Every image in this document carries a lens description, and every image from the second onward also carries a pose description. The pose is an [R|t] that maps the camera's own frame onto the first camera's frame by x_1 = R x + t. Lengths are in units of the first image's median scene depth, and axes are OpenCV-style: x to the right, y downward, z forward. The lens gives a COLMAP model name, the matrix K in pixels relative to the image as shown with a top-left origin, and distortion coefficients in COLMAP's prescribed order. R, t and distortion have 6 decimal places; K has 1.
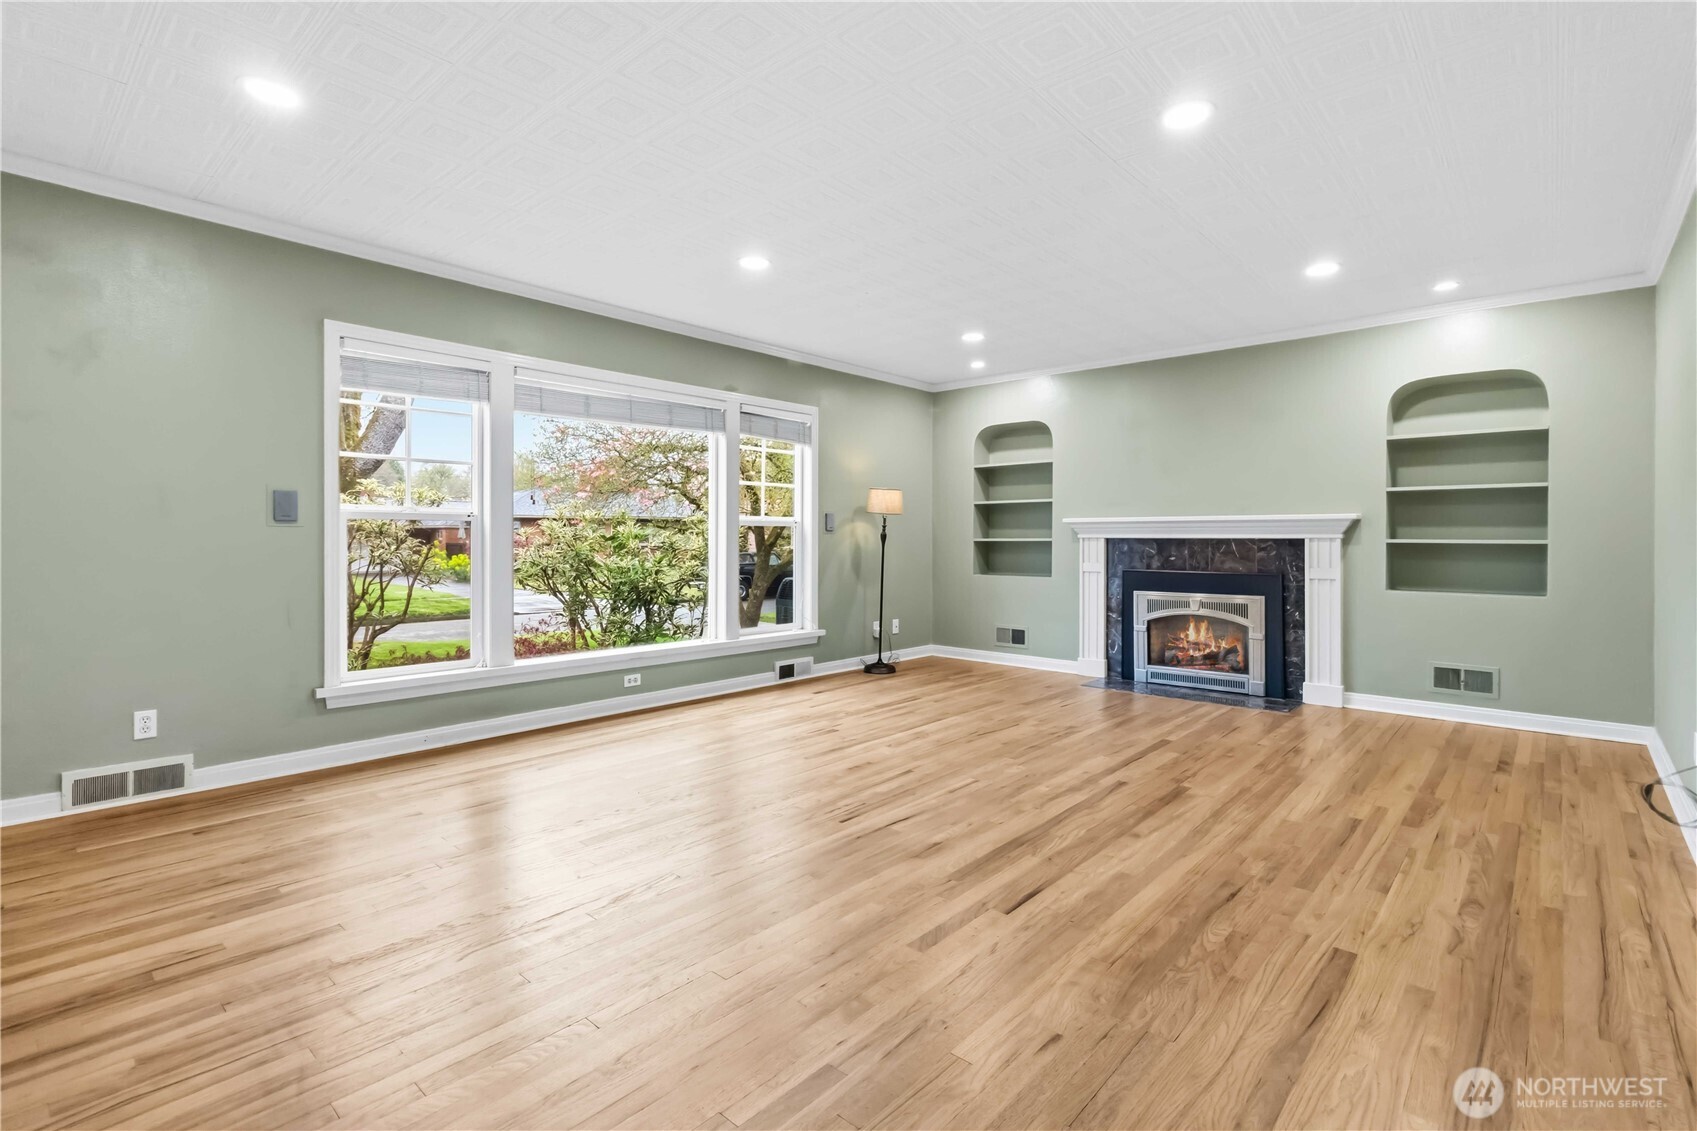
lens RADIAL K [[795.5, 0, 869.3], [0, 795.5, 540.8], [0, 0, 1]] dist [-0.004218, -0.000509]
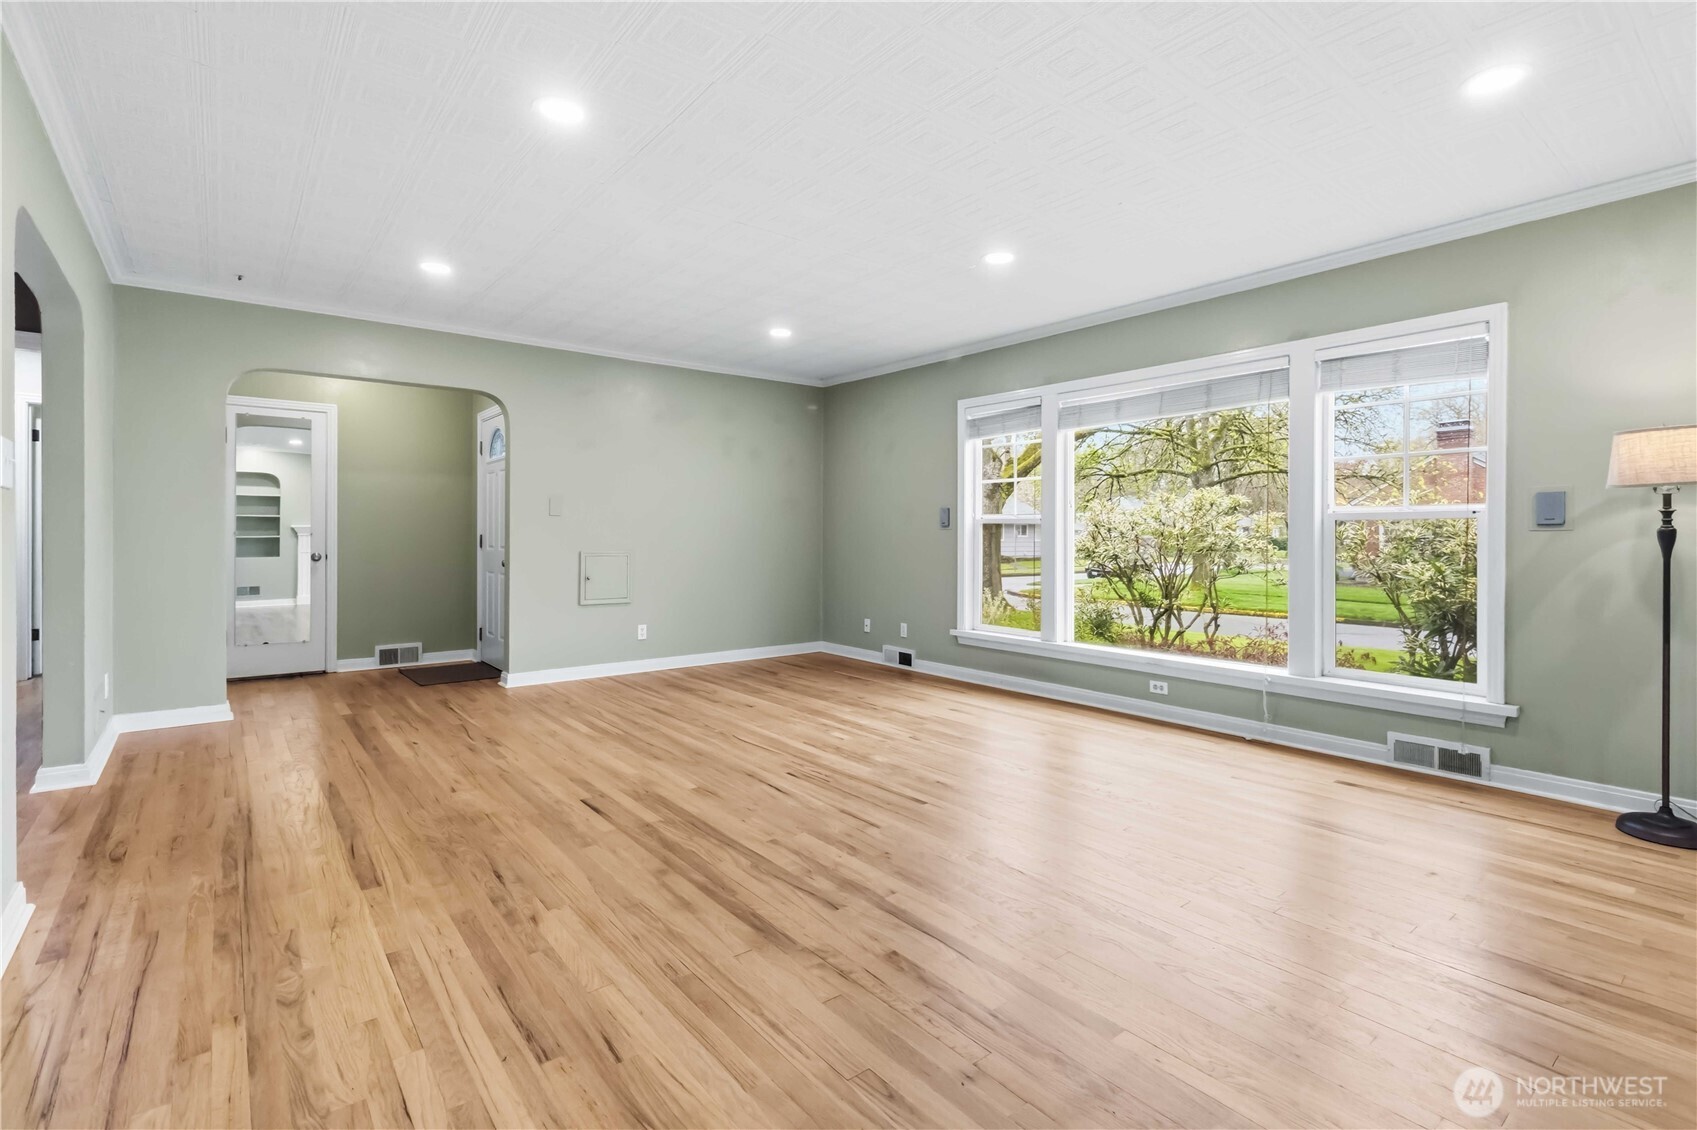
lens RADIAL K [[785.2, 0, 853.8], [0, 785.2, 523.9], [0, 0, 1]] dist [0.000453, -0.008552]
pose [[-0.176474, -0.017491, -0.984150, 1.025947], [-0.010449, 0.999819, -0.015896, -0.000482], [0.984250, 0.007478, -0.176625, 1.205047]]
